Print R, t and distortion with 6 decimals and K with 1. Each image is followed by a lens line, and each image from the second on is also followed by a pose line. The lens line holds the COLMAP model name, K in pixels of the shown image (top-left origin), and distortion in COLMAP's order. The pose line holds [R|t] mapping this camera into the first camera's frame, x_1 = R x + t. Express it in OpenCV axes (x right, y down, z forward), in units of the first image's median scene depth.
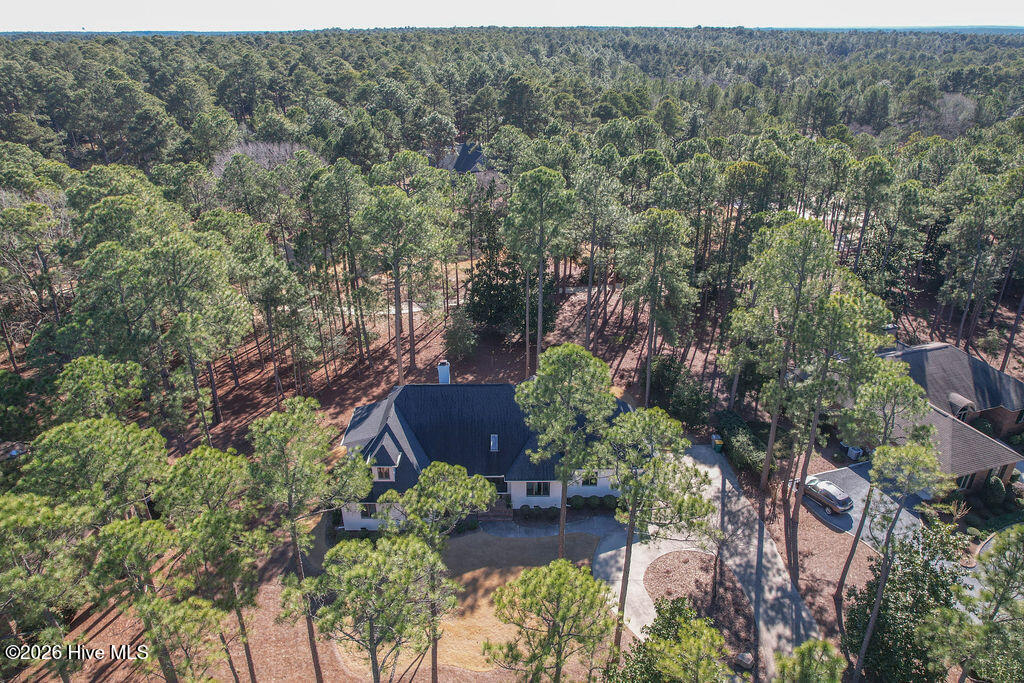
lens RADIAL K [[655.8, 0, 512.0], [0, 655.8, 341.5], [0, 0, 1]] dist [-0.106843, 0.091520]
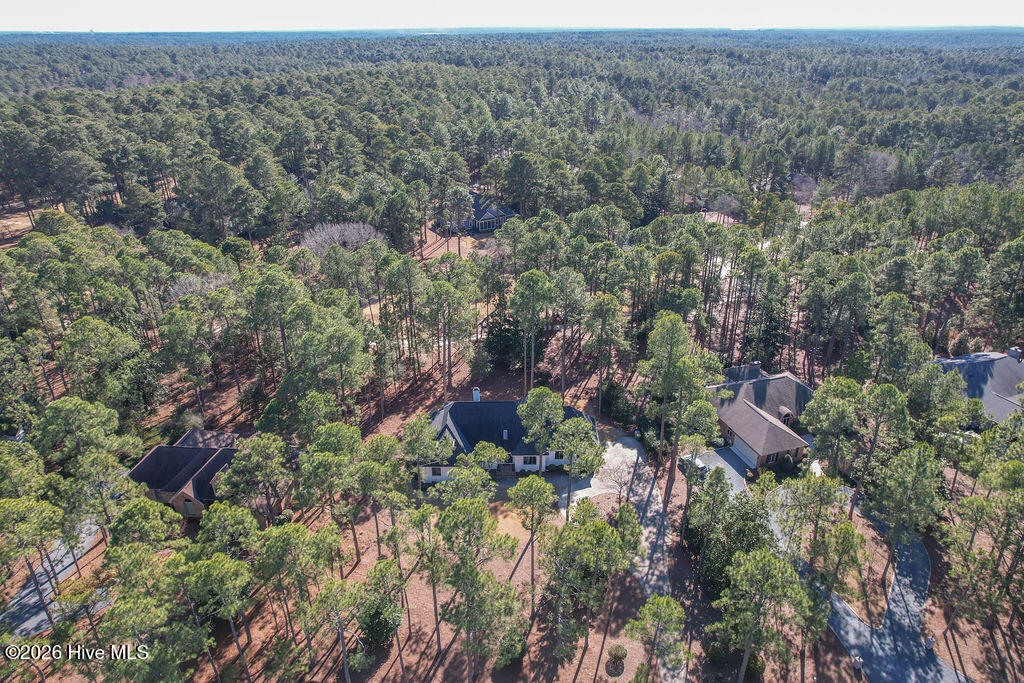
lens RADIAL K [[655.8, 0, 512.0], [0, 655.8, 341.5], [0, 0, 1]] dist [-0.106843, 0.091520]
pose [[0.999990, 0.002213, -0.003828, -0.002658], [-0.002204, 0.999995, 0.002277, -0.103703], [0.003834, -0.002268, 0.999990, -0.789847]]
